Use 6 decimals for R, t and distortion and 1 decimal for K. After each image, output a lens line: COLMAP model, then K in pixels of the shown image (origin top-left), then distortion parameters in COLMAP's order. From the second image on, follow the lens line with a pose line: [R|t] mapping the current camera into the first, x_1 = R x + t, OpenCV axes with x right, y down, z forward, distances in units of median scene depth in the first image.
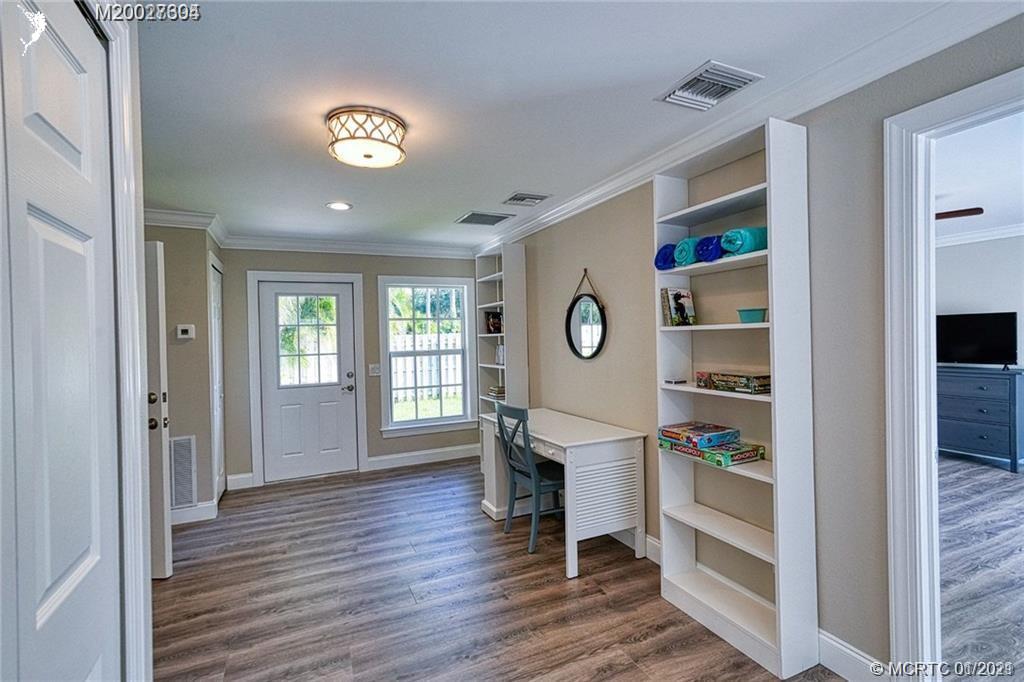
lens RADIAL K [[464.7, 0, 512.0], [0, 464.7, 341.0], [0, 0, 1]] dist [0.004147, 0.001039]
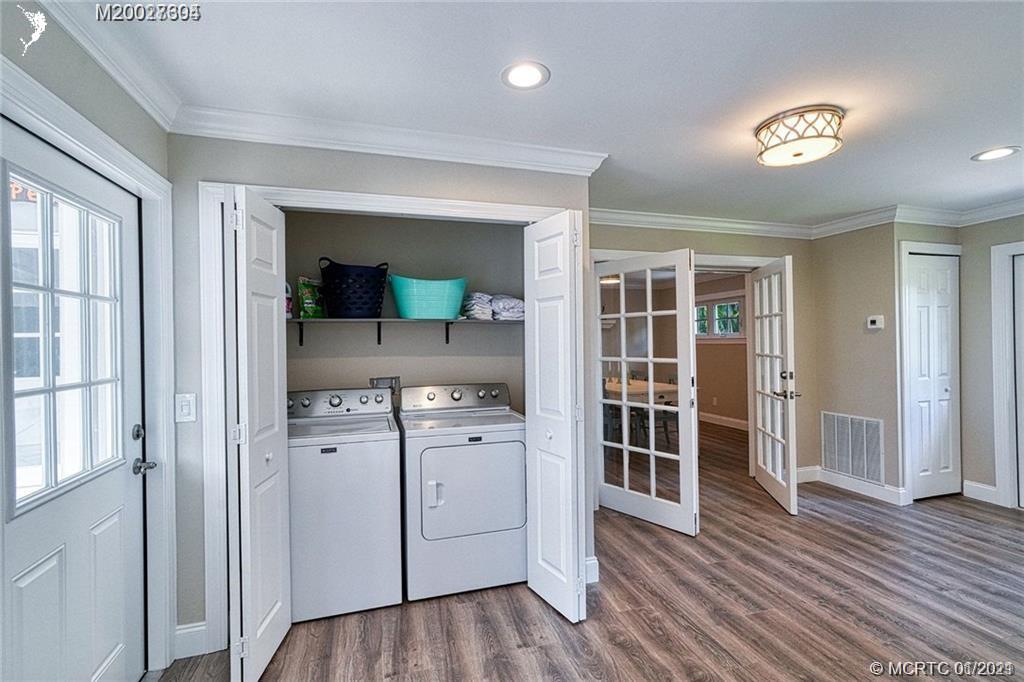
lens RADIAL K [[464.7, 0, 512.0], [0, 464.7, 341.0], [0, 0, 1]] dist [0.004147, 0.001039]
pose [[-0.147799, 0.026516, -0.988662, 0.594139], [0.006285, 0.999646, 0.025871, -0.012932], [0.988997, -0.002390, -0.147913, 0.387615]]
